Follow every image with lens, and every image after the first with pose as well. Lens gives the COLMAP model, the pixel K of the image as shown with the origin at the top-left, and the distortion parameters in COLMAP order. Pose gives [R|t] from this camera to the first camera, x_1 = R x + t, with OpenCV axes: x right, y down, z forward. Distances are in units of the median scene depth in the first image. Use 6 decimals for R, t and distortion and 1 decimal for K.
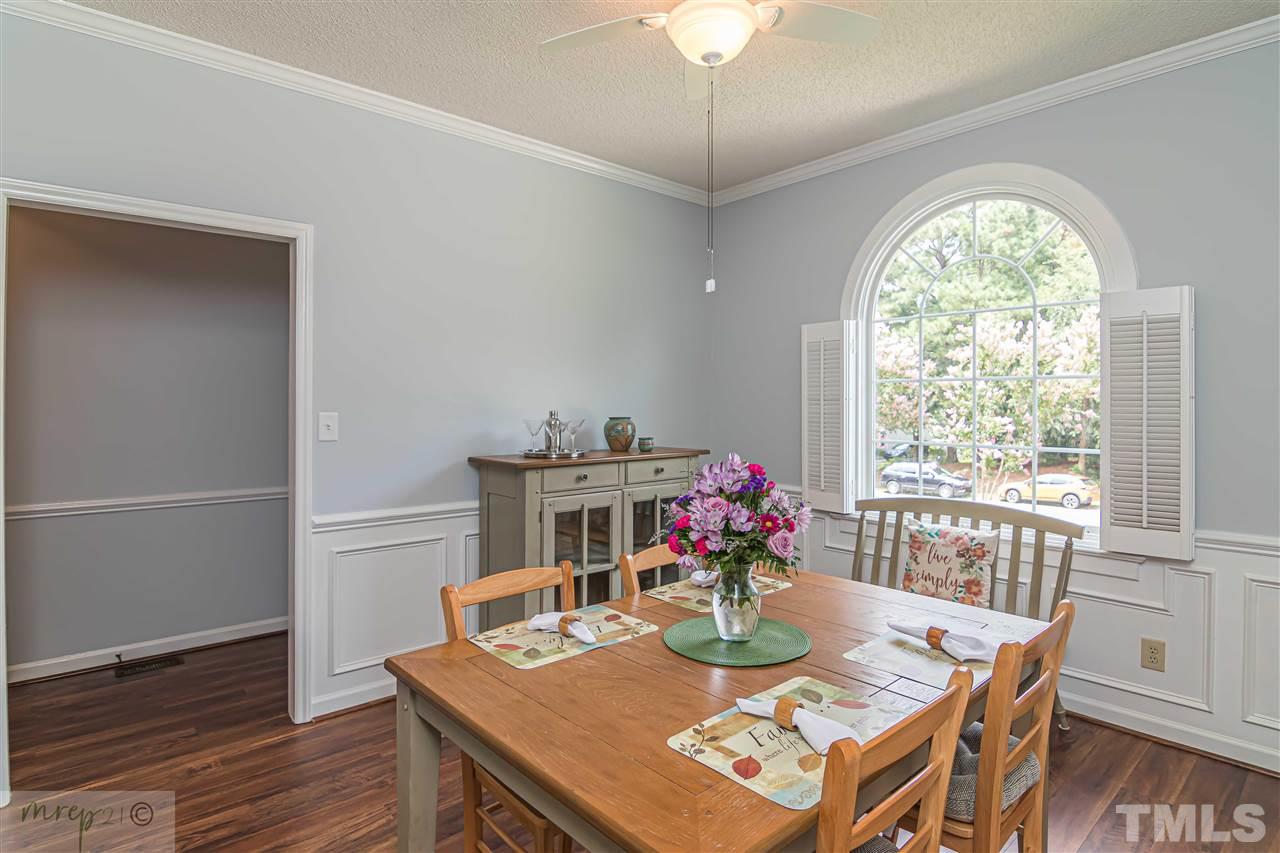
lens RADIAL K [[672.5, 0, 639.5], [0, 672.5, 420.5], [0, 0, 1]] dist [-0.004328, -0.001800]
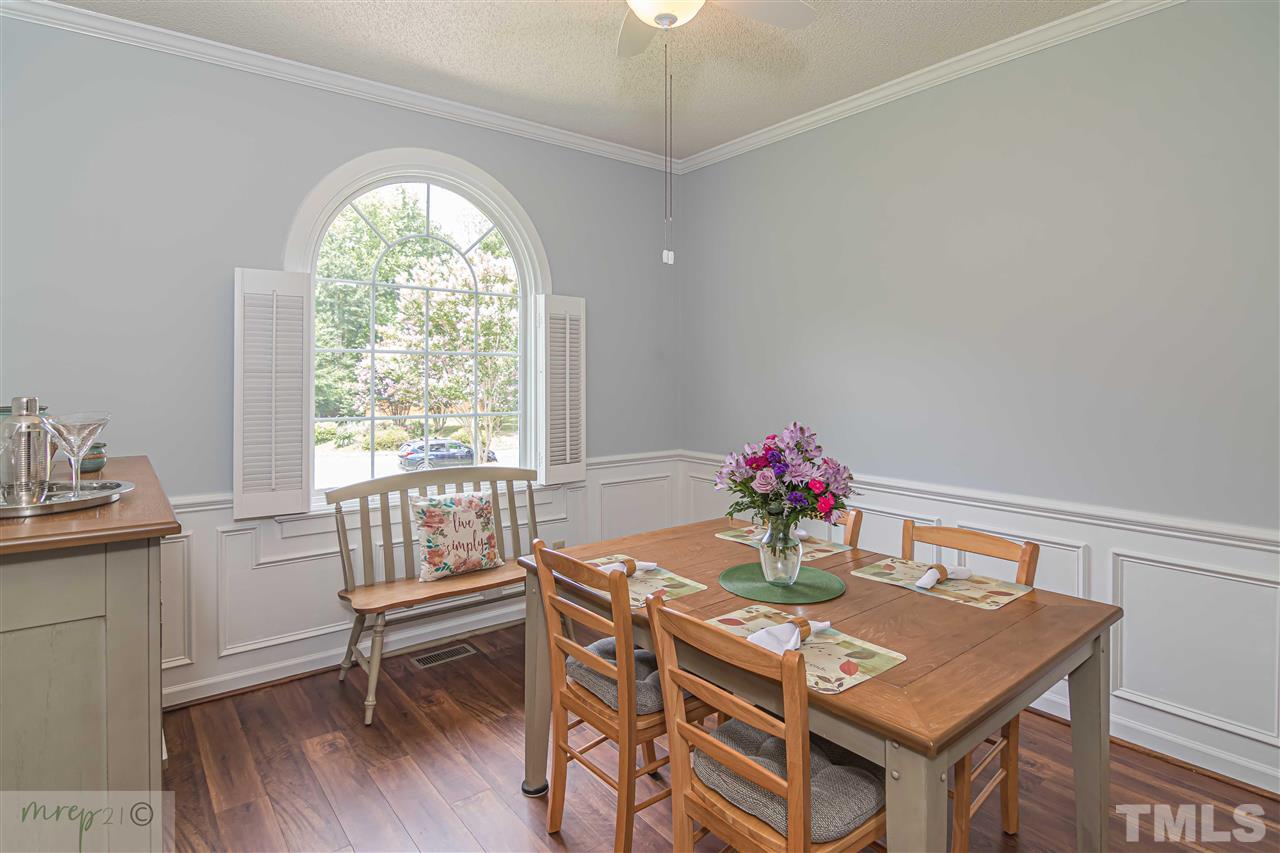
lens RADIAL K [[672.5, 0, 642.6], [0, 672.5, 372.8], [0, 0, 1]] dist [-0.004328, -0.001800]
pose [[0.042340, 0.001840, 0.999102, -0.614848], [0.022019, 0.999754, -0.002774, -0.022339], [-0.998861, 0.022117, 0.042289, 0.710453]]
